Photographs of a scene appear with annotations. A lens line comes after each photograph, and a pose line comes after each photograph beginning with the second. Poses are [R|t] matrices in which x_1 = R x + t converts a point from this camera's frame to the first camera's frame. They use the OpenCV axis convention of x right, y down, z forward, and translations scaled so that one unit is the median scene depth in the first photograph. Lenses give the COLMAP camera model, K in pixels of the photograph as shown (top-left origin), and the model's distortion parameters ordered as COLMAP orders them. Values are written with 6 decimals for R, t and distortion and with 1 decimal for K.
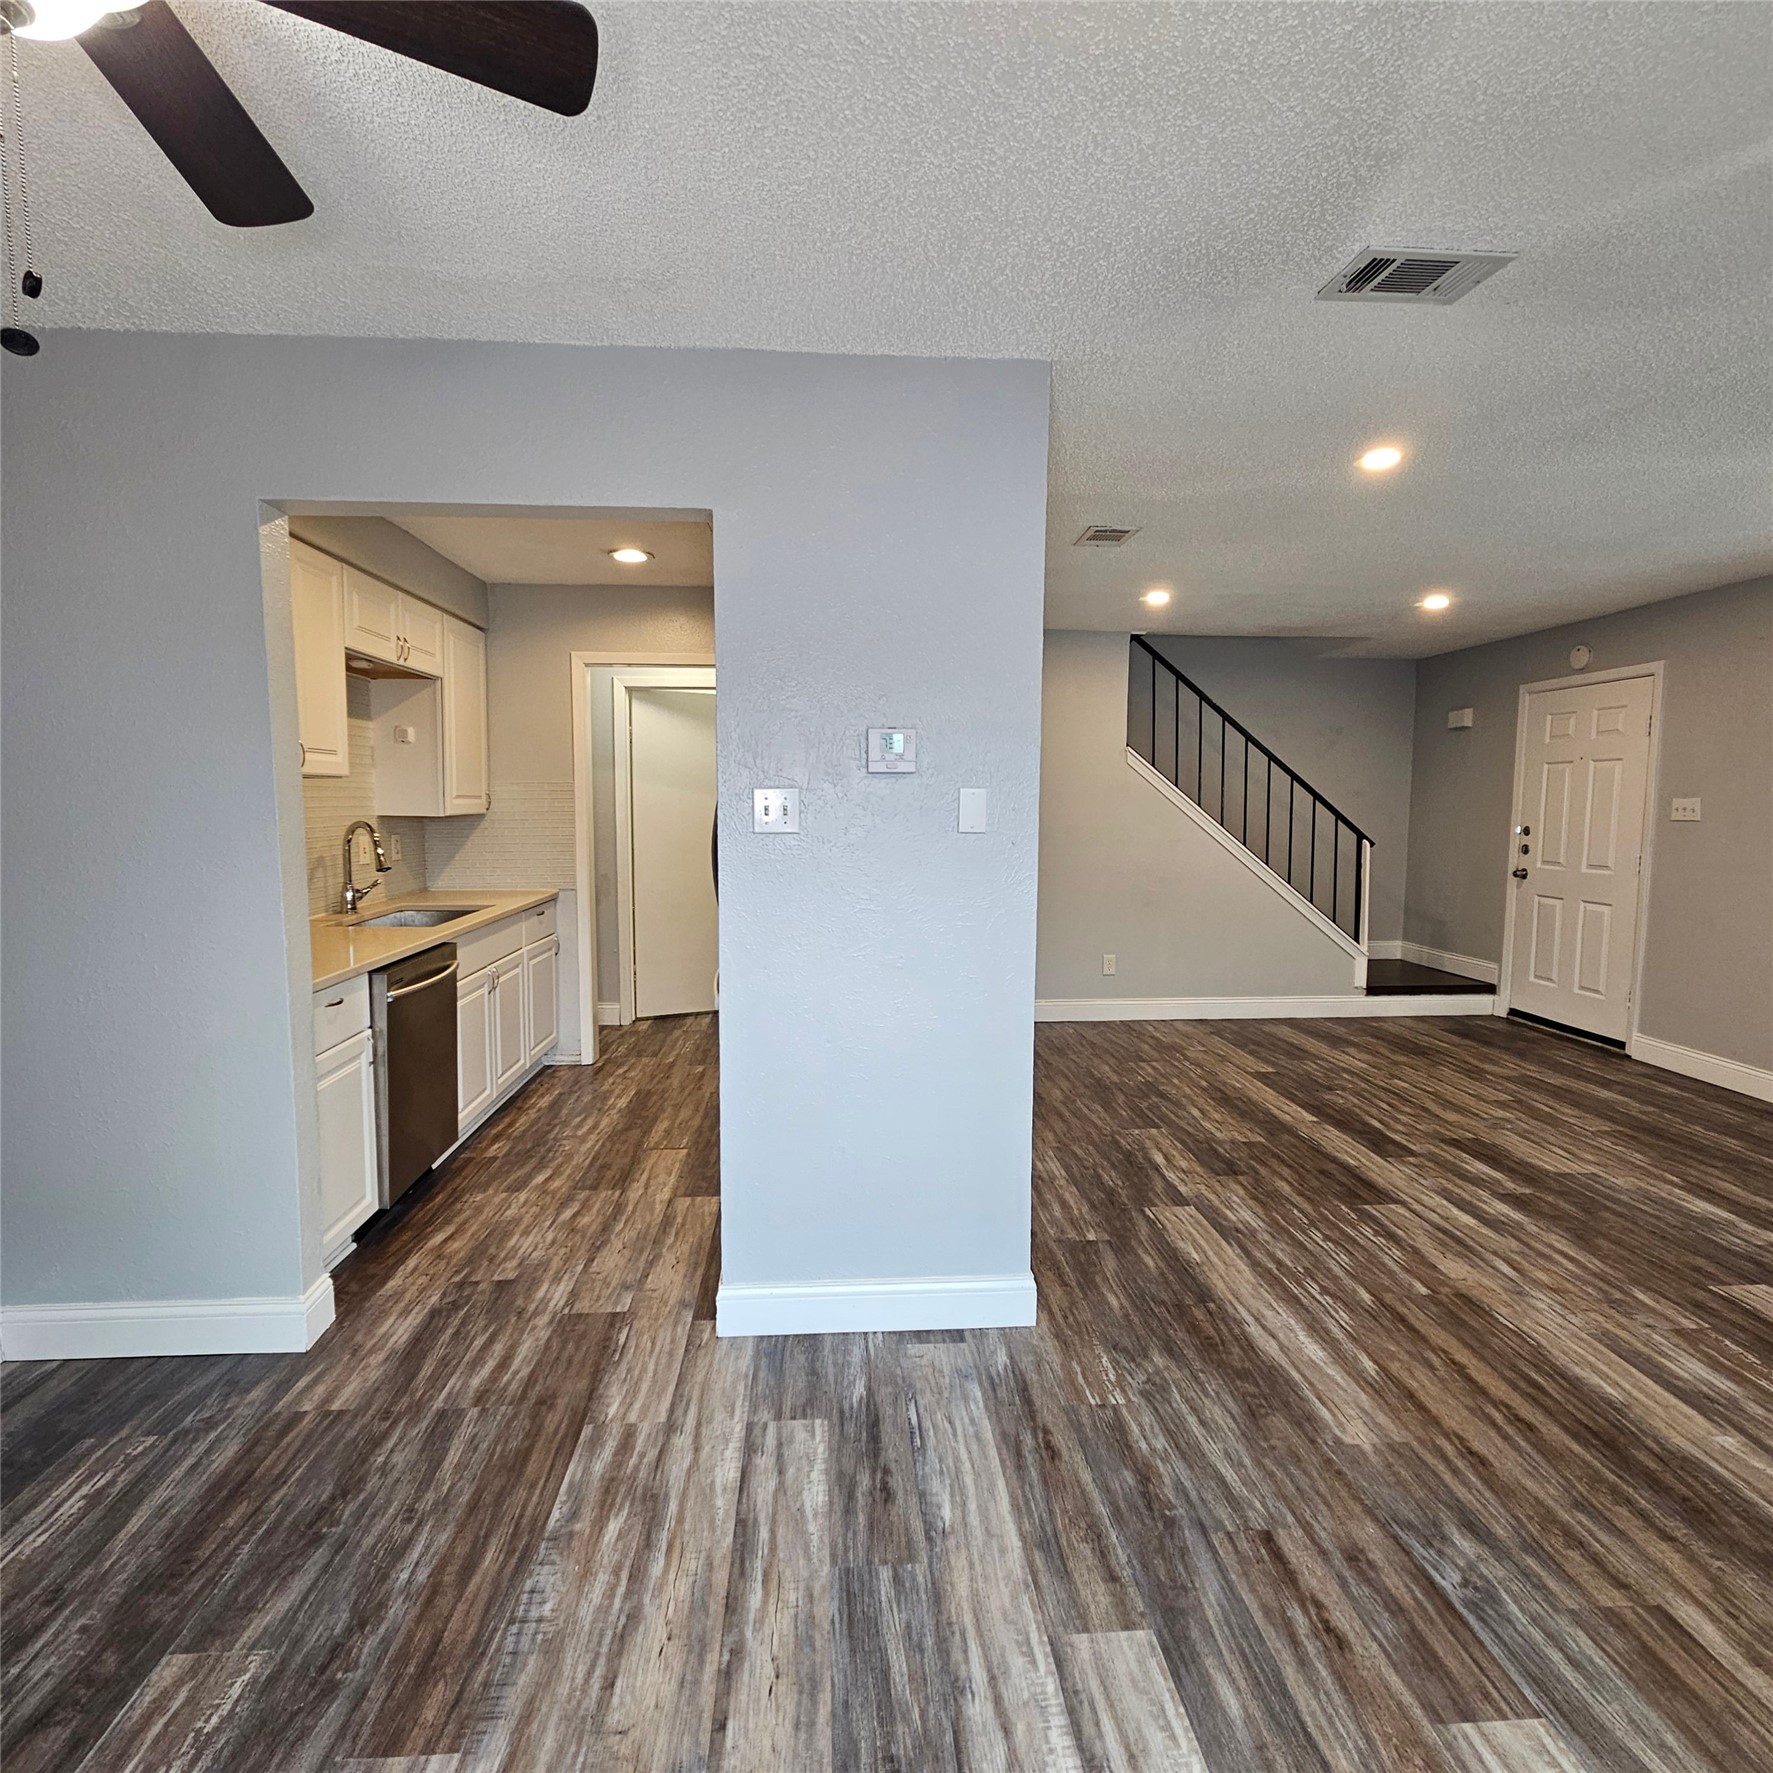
lens RADIAL K [[965.5, 0, 882.4], [0, 965.5, 894.9], [0, 0, 1]] dist [0.002057, -0.000629]
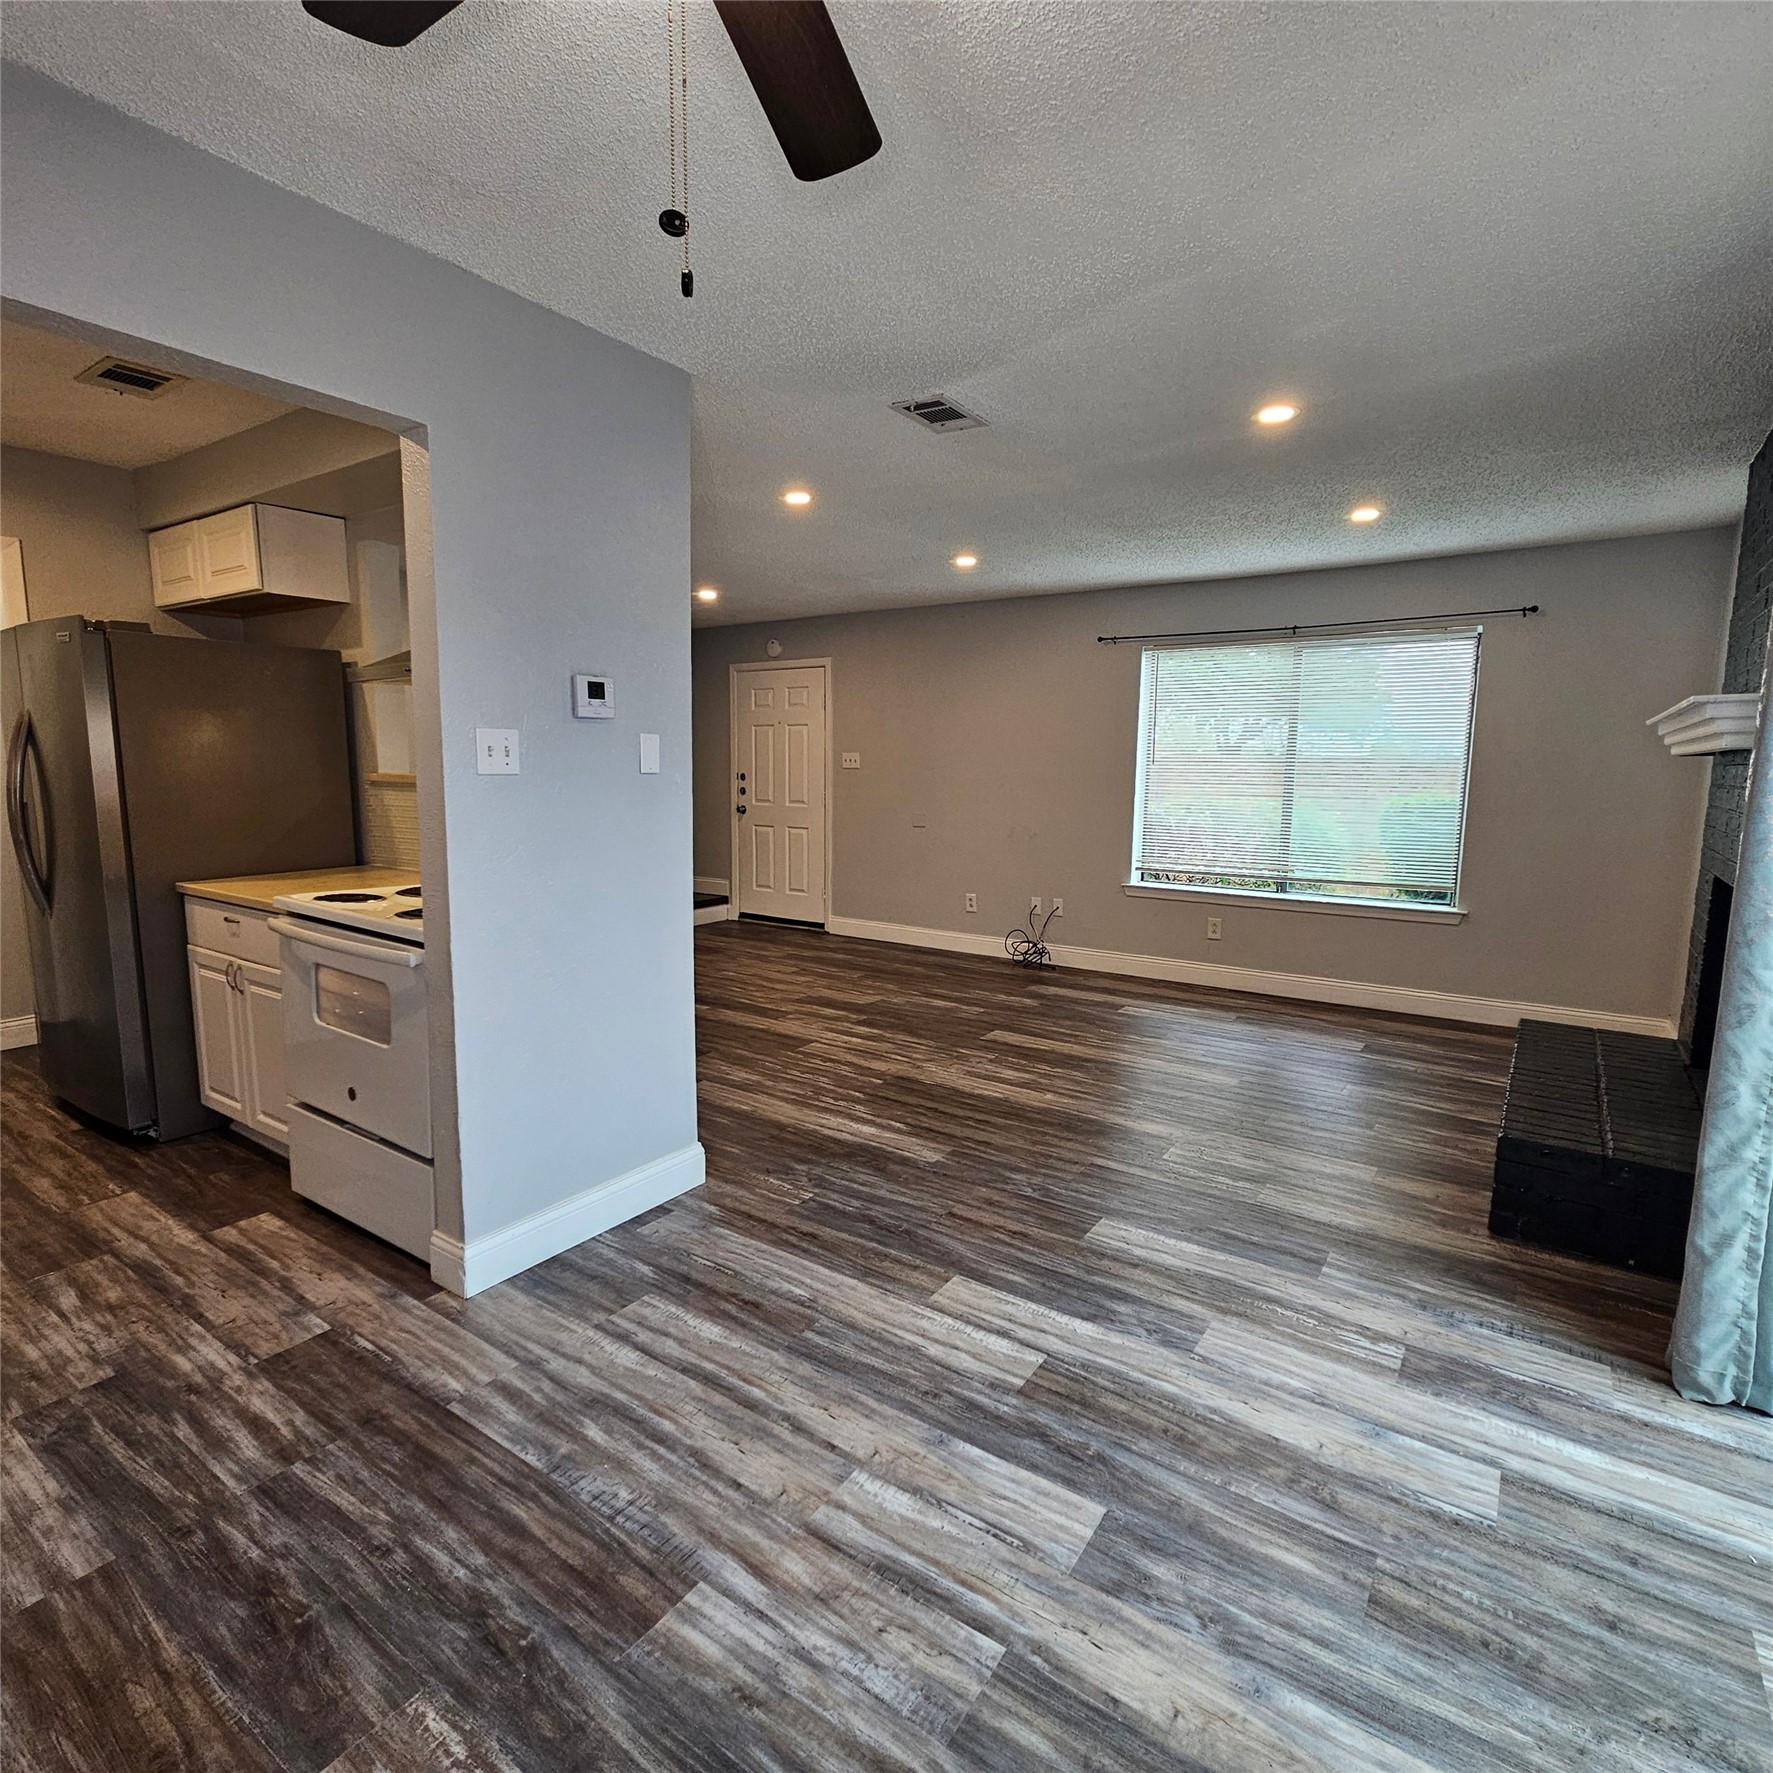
lens RADIAL K [[965.5, 0, 879.9], [0, 965.5, 895.3], [0, 0, 1]] dist [0.002057, -0.000629]
pose [[0.622332, -0.102398, 0.776027, -0.509987], [0.065524, 0.994742, 0.078710, 0.005601], [-0.780006, 0.001865, 0.625770, 0.058177]]
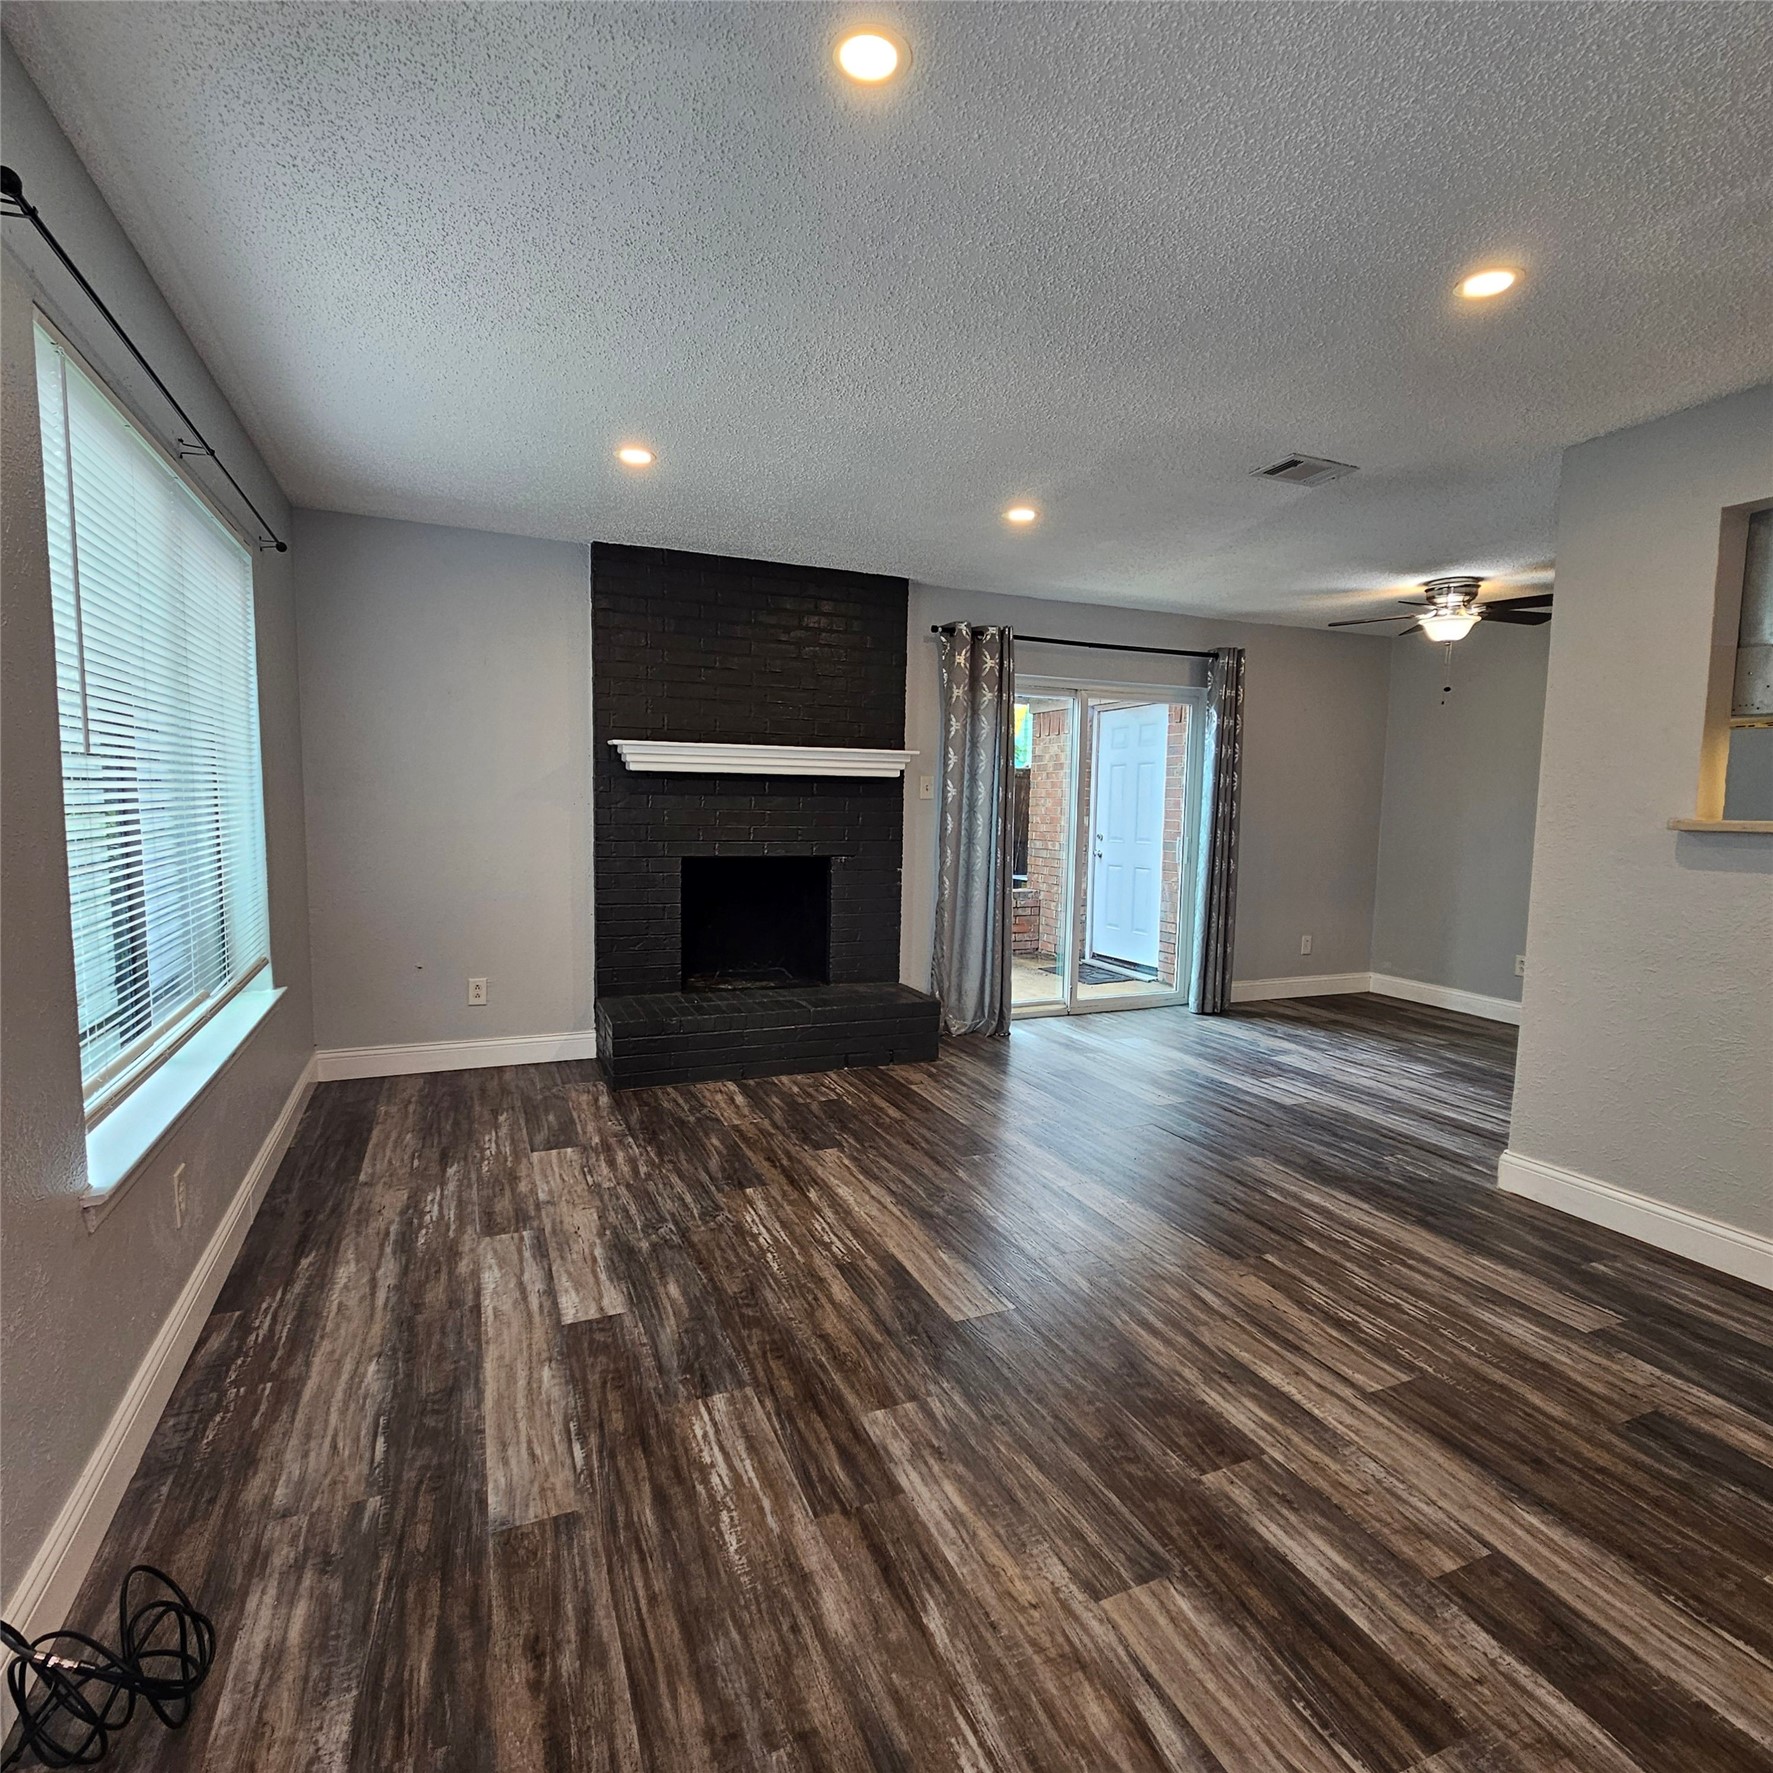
lens RADIAL K [[965.5, 0, 882.3], [0, 965.5, 895.4], [0, 0, 1]] dist [0.002057, -0.000629]
pose [[-0.941619, 0.014047, -0.336387, 1.145774], [-0.053135, 0.980407, 0.189678, -0.118121], [0.332460, 0.196479, -0.922424, 1.546966]]
